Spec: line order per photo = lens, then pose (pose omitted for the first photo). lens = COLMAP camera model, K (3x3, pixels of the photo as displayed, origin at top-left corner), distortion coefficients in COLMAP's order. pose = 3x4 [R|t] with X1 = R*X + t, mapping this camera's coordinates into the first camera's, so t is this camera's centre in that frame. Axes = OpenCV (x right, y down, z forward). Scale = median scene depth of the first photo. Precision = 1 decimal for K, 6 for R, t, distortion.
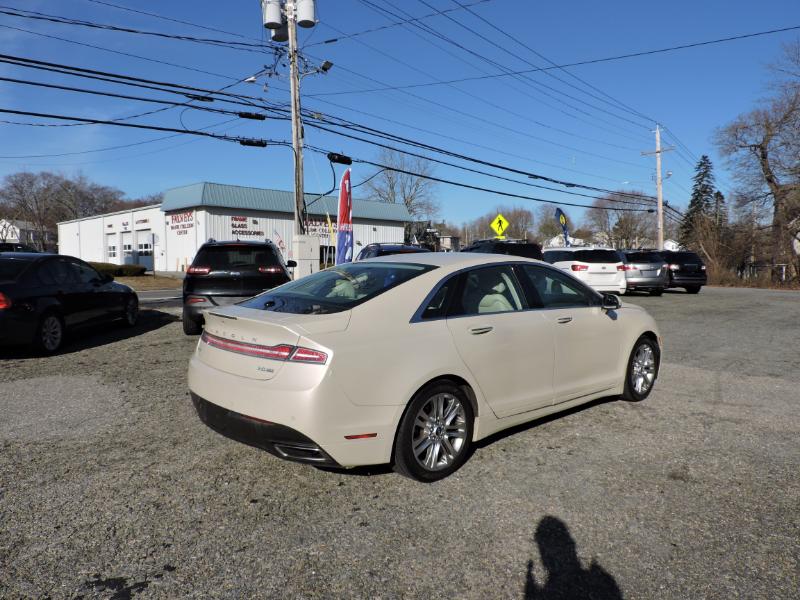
lens RADIAL K [[564.2, 0, 402.8], [0, 564.2, 299.6], [0, 0, 1]] dist [-0.025817, 0.004174]
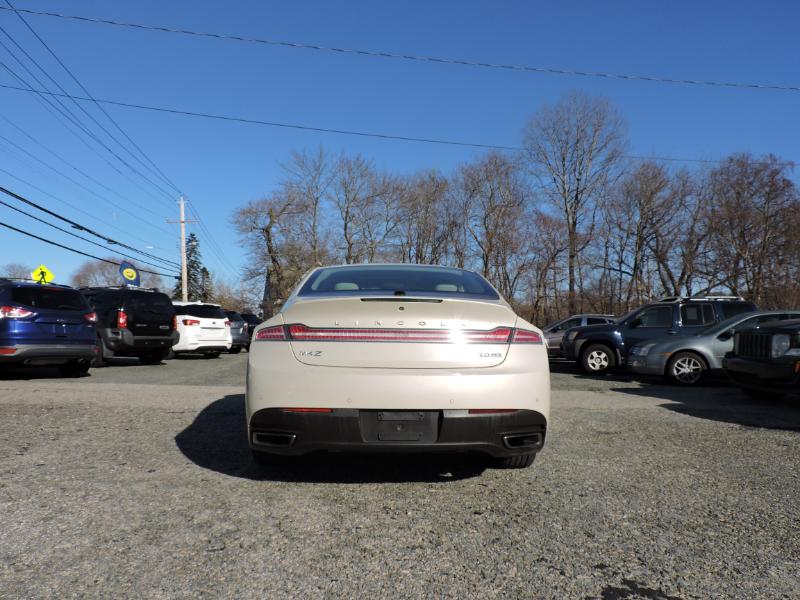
lens RADIAL K [[563.7, 0, 403.2], [0, 563.7, 301.1], [0, 0, 1]] dist [-0.017234, -0.004339]
pose [[0.642877, 0.048098, 0.764458, -0.173994], [0.047316, 0.993627, -0.102308, 0.020994], [-0.764506, 0.101942, 0.636504, 0.087897]]
